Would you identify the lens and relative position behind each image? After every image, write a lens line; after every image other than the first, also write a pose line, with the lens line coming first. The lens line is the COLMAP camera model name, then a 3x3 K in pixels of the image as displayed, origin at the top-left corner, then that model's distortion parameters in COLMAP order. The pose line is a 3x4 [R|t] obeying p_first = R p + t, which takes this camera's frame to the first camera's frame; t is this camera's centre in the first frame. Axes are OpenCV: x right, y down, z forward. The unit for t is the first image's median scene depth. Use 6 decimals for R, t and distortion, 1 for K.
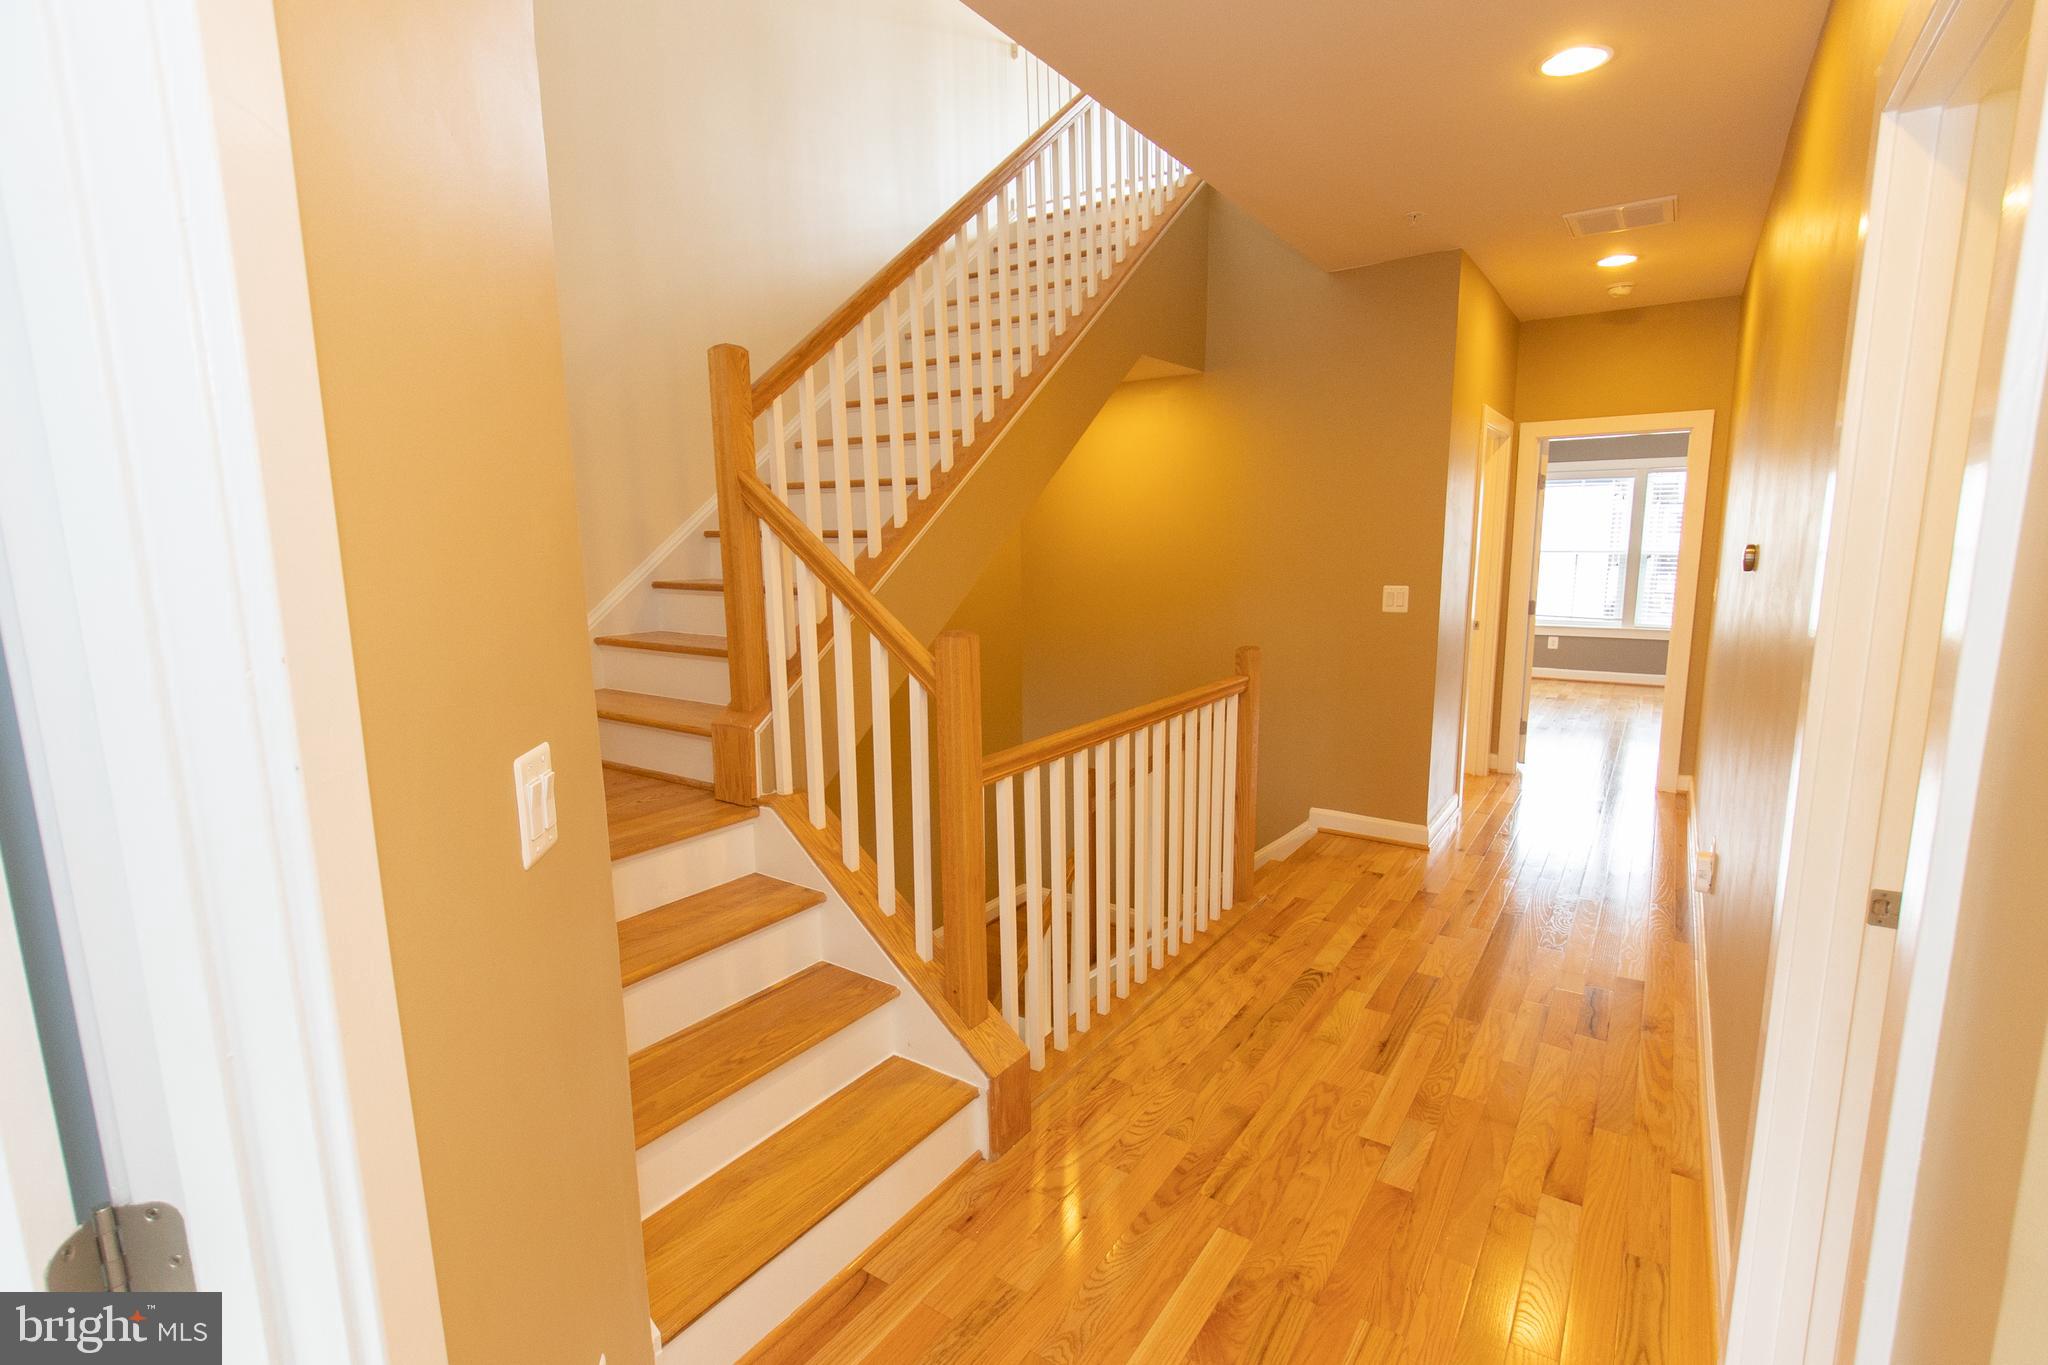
lens RADIAL K [[939.2, 0, 1024.7], [0, 939.2, 691.5], [0, 0, 1]] dist [-0.004999, -0.003896]
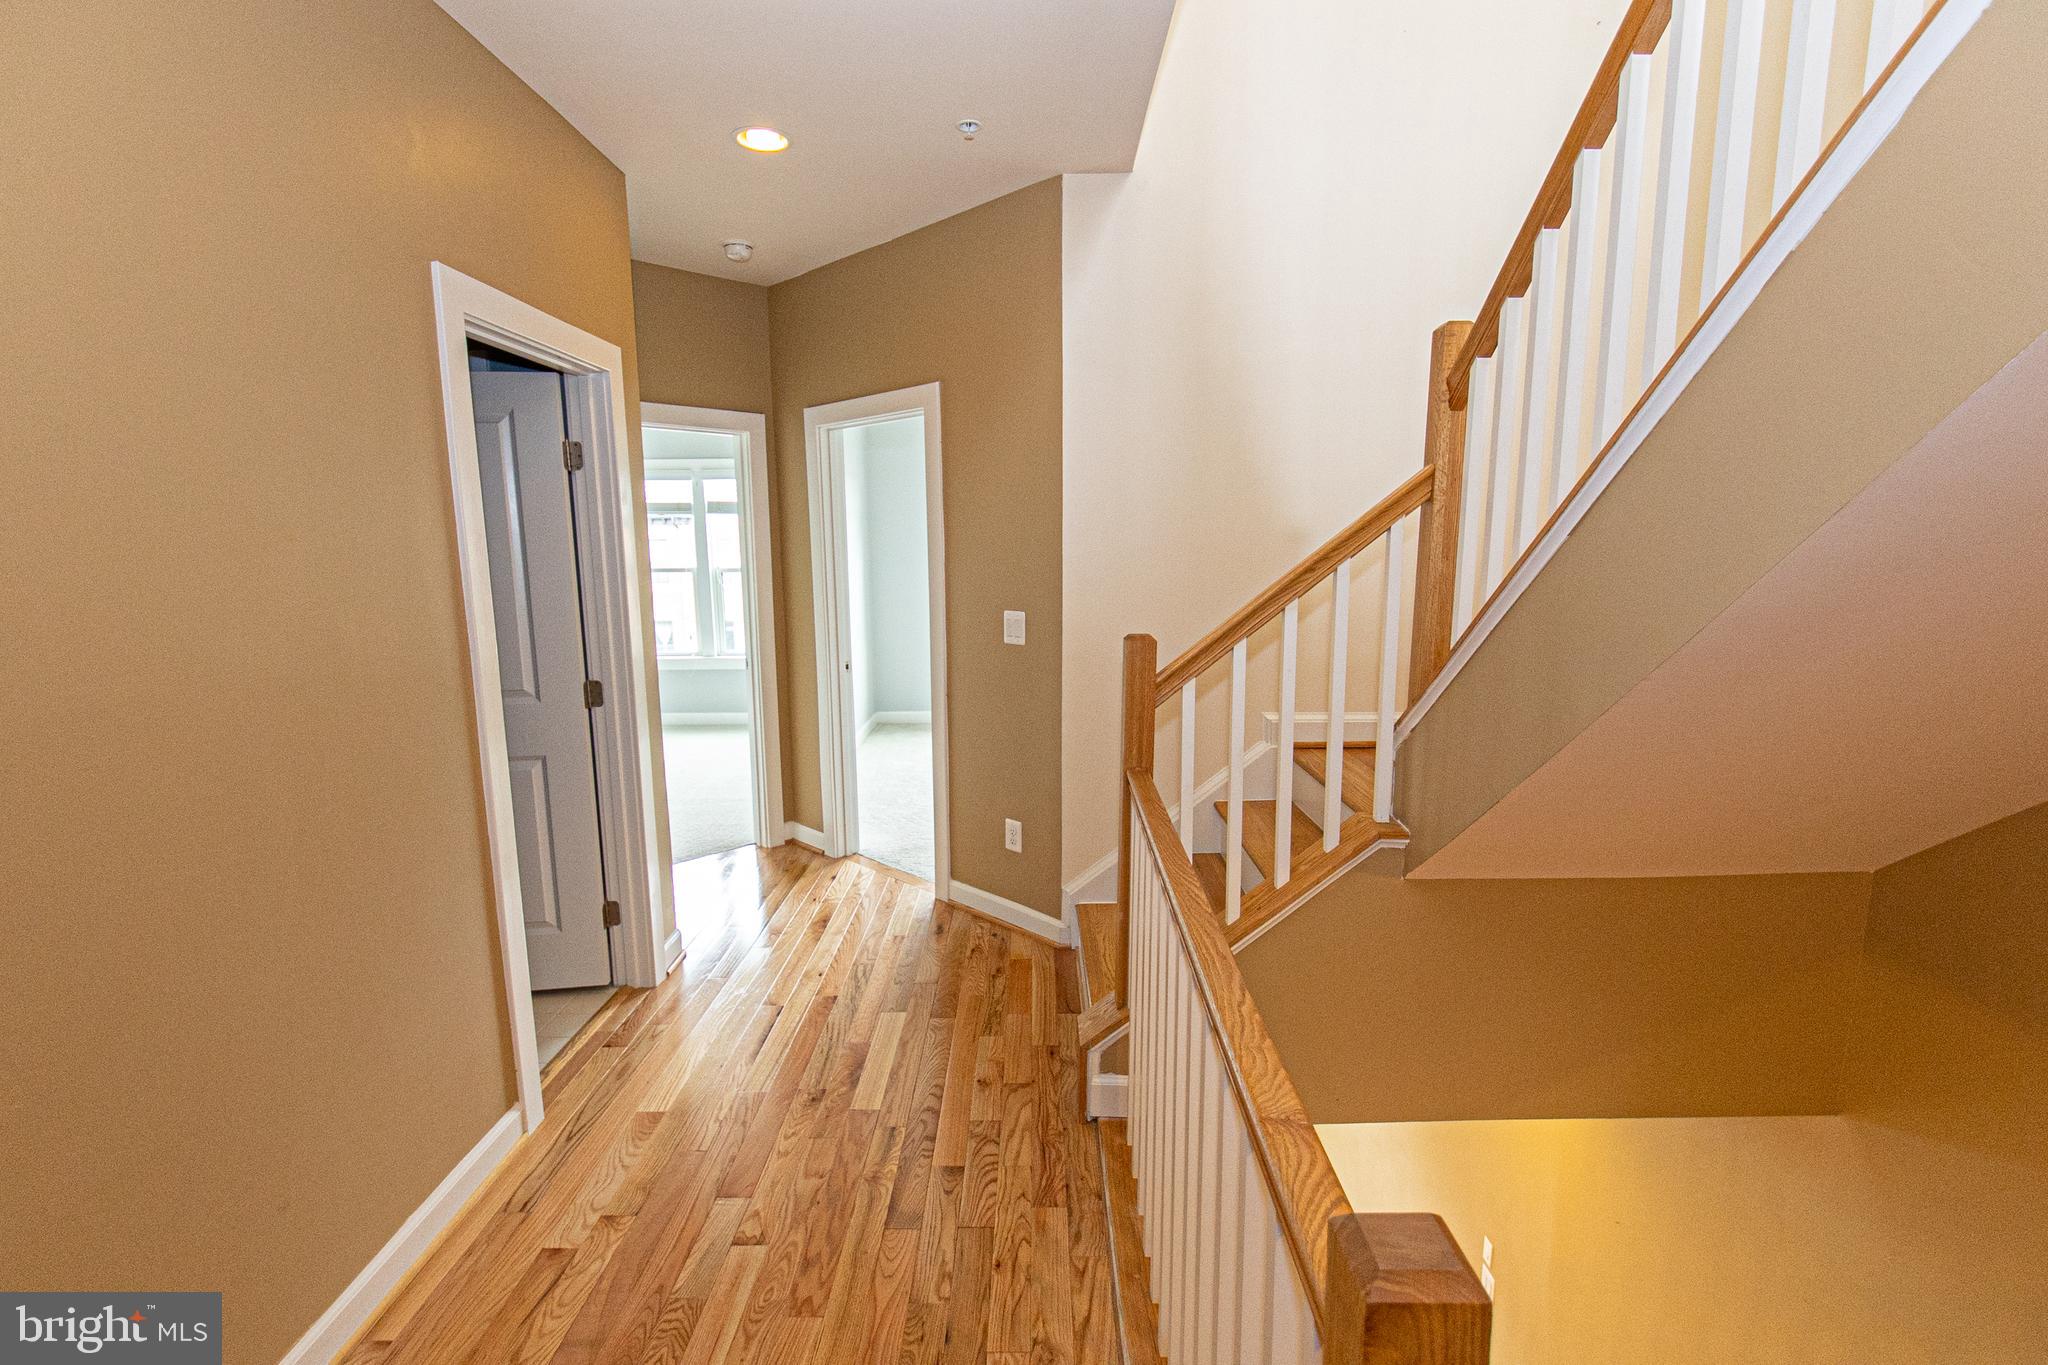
lens RADIAL K [[939.2, 0, 1024.2], [0, 939.2, 687.6], [0, 0, 1]] dist [-0.004999, -0.003896]
pose [[-0.829617, 0.106501, -0.548081, 0.584030], [-0.068438, 0.954839, 0.289133, -0.287277], [0.554122, 0.277380, -0.784863, 1.683293]]
